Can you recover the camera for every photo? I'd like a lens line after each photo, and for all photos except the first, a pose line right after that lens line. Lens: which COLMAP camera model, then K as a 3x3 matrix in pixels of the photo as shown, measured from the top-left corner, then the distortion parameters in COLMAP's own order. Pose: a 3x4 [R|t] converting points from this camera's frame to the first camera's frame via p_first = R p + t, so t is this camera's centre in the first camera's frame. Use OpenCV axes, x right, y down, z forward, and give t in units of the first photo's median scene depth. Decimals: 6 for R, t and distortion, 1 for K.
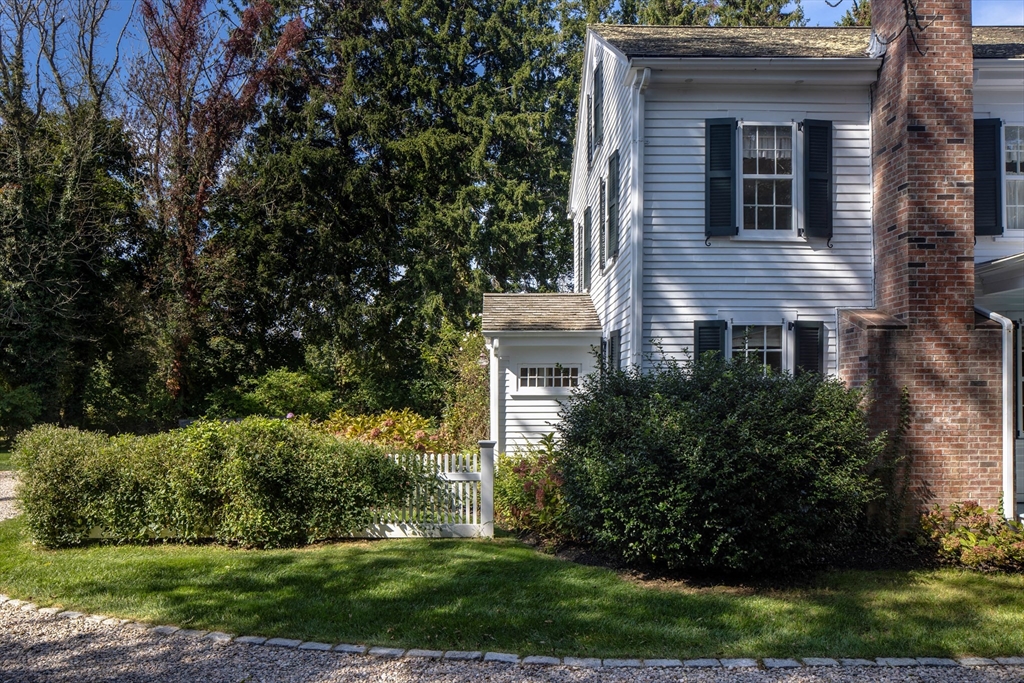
lens RADIAL K [[695.7, 0, 510.2], [0, 695.7, 391.9], [0, 0, 1]] dist [-0.008491, -0.000491]
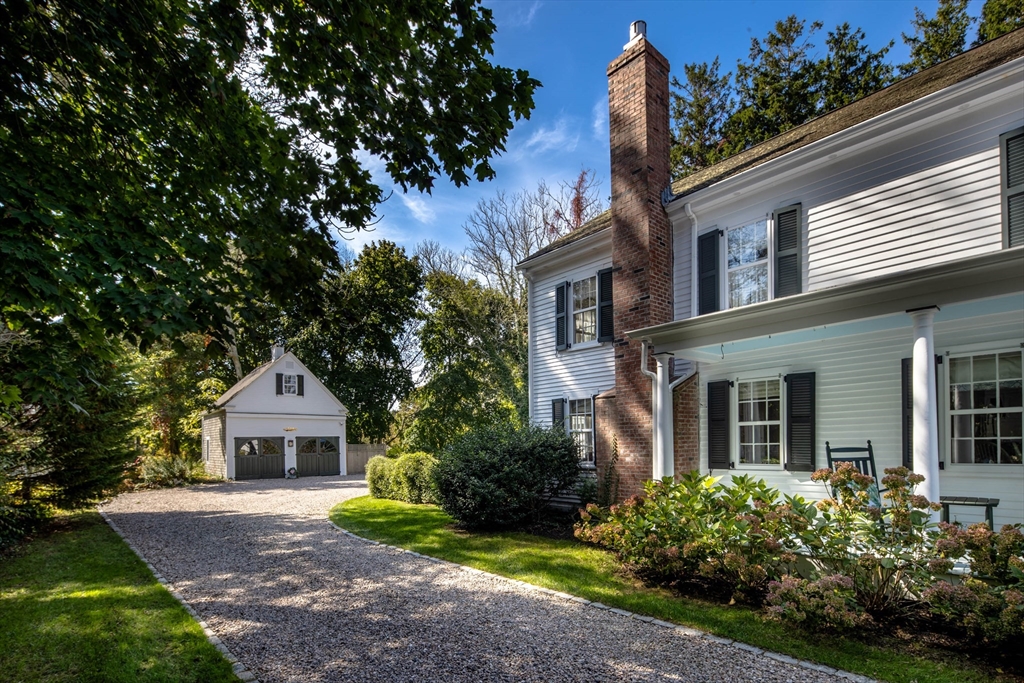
lens RADIAL K [[495.3, 0, 509.2], [0, 495.3, 444.8], [0, 0, 1]] dist [0.000374, -0.000056]
pose [[0.665456, -0.009636, -0.746375, 0.386575], [0.028430, 0.999518, 0.012443, -0.001224], [0.745896, -0.029500, 0.665409, 0.018062]]
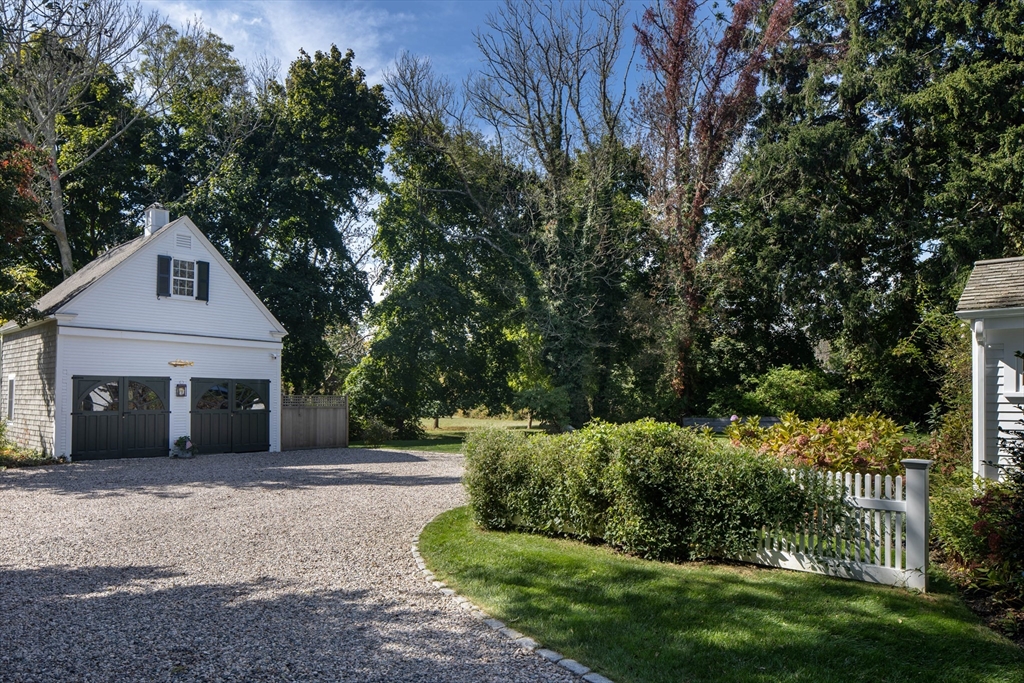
lens RADIAL K [[695.7, 0, 506.9], [0, 695.7, 391.4], [0, 0, 1]] dist [-0.008491, -0.000491]
pose [[0.736182, -0.002932, -0.676777, 0.047430], [0.004294, 0.999991, 0.000338, -0.001612], [0.676769, -0.003155, 0.736188, 0.051300]]
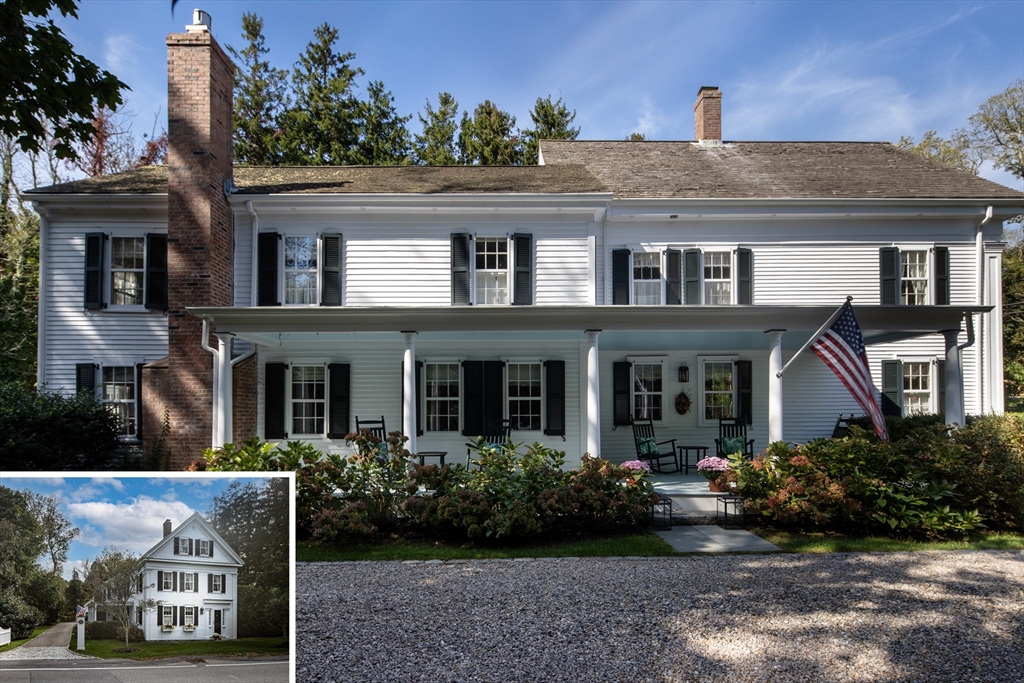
lens RADIAL K [[495.3, 0, 511.6], [0, 495.3, 416.9], [0, 0, 1]] dist [0.000374, -0.000056]
pose [[0.999899, -0.002088, 0.014082, 0.409739], [0.001938, 0.999941, 0.010689, 0.002263], [-0.014104, -0.010661, 0.999844, -0.040649]]
